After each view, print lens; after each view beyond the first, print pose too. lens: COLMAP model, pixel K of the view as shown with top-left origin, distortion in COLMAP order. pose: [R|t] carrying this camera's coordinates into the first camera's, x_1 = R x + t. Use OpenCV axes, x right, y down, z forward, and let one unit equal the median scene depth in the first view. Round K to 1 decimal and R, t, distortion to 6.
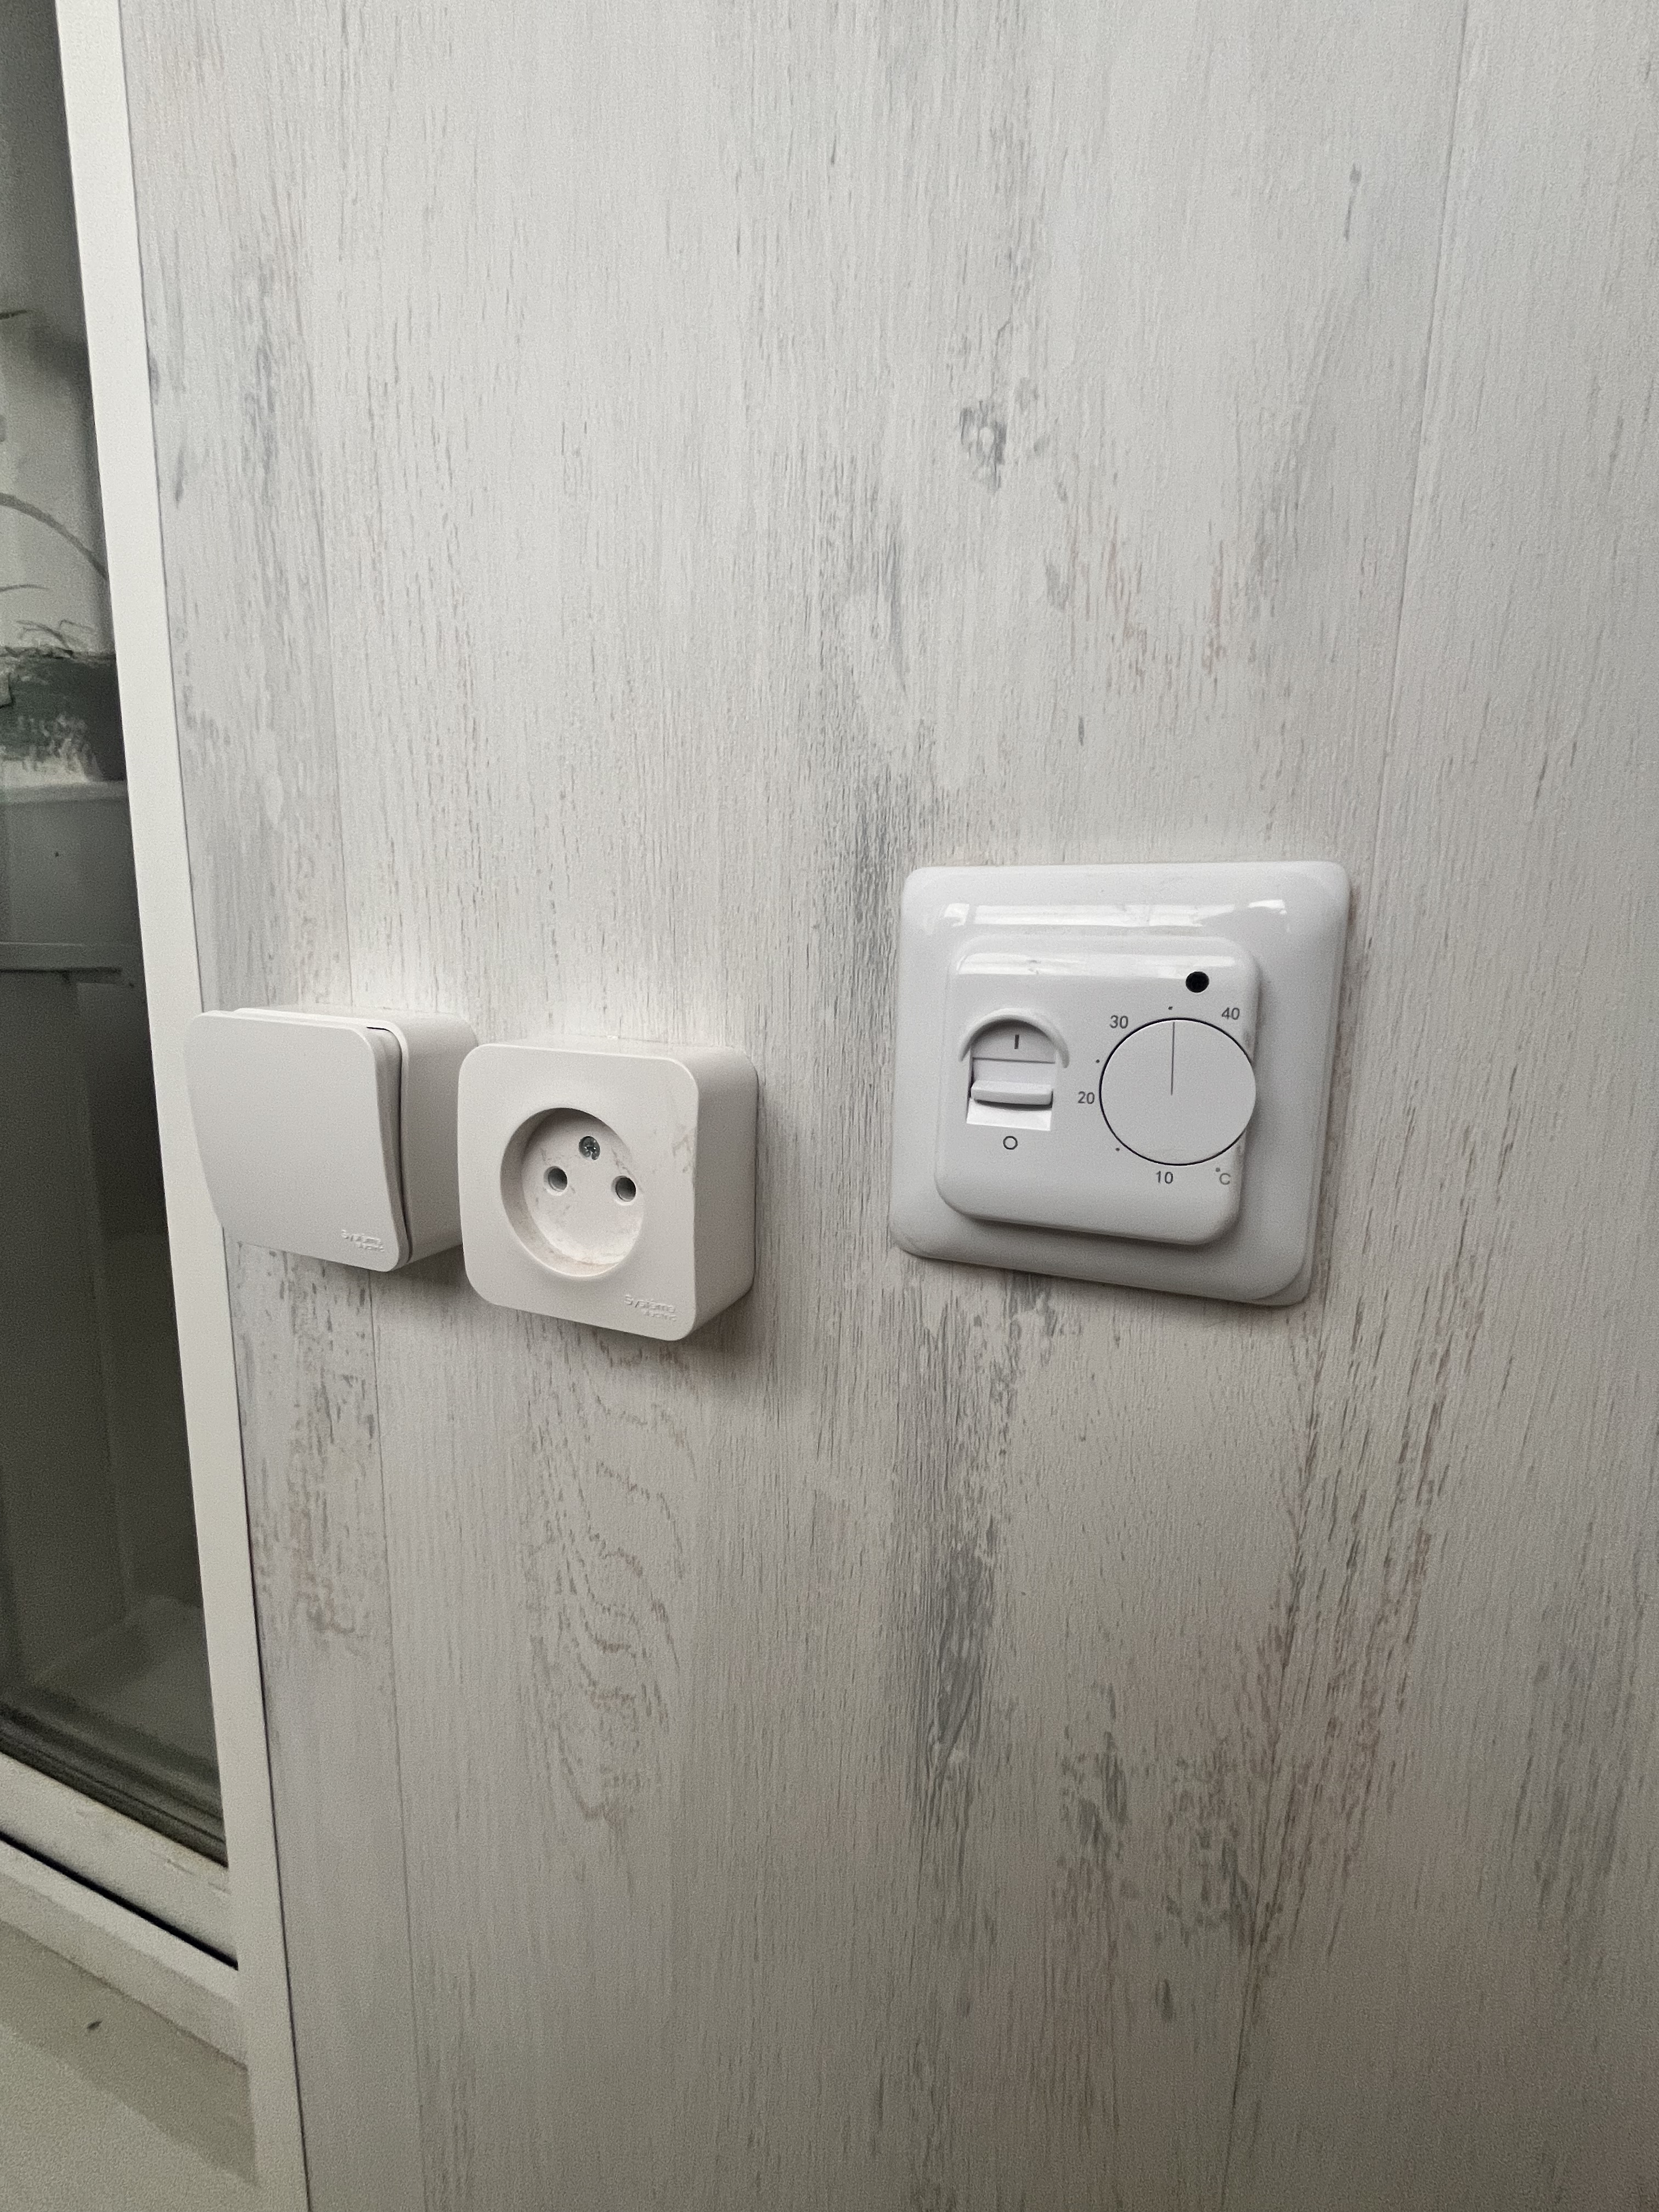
lens RADIAL K [[904.5, 0, 830.6], [0, 904.5, 1104.5], [0, 0, 1]] dist [0.002177, 0.000337]
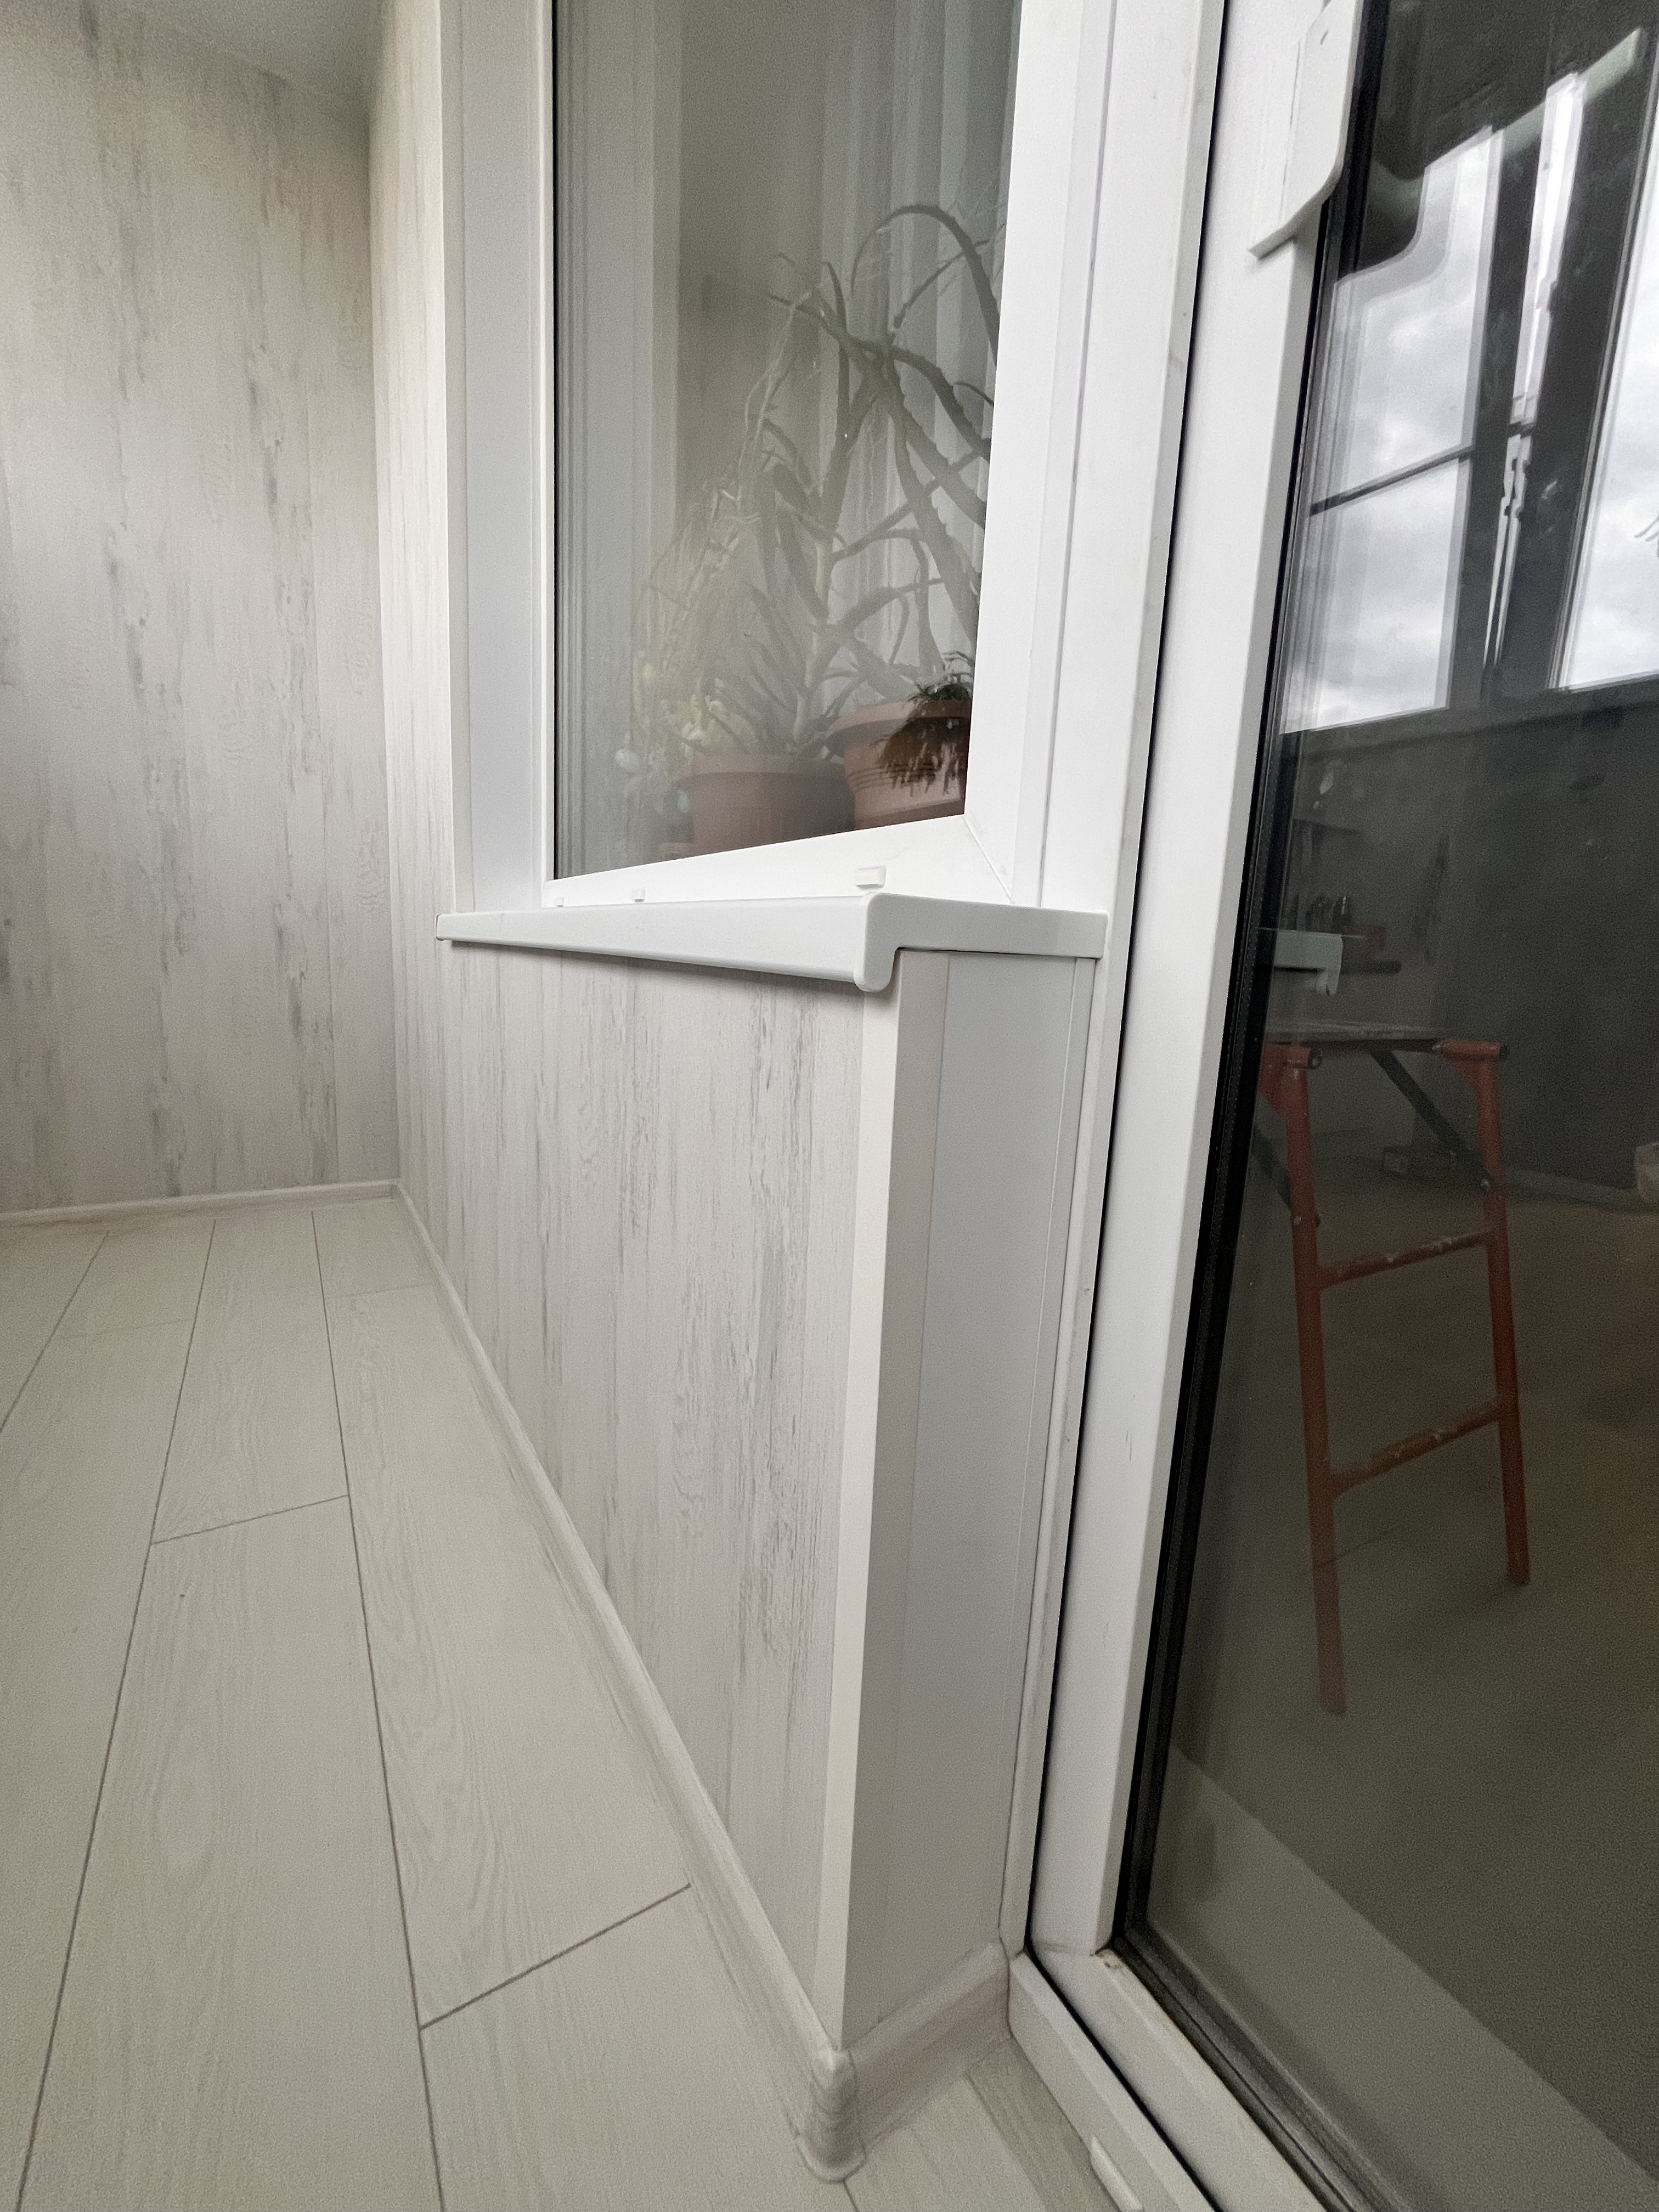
lens RADIAL K [[904.5, 0, 828.2], [0, 904.5, 1102.0], [0, 0, 1]] dist [0.002177, 0.000337]
pose [[0.782097, 0.111695, -0.613065, 0.693997], [-0.114151, 0.992837, 0.035262, -0.748399], [0.612612, 0.042404, 0.789245, -0.577912]]
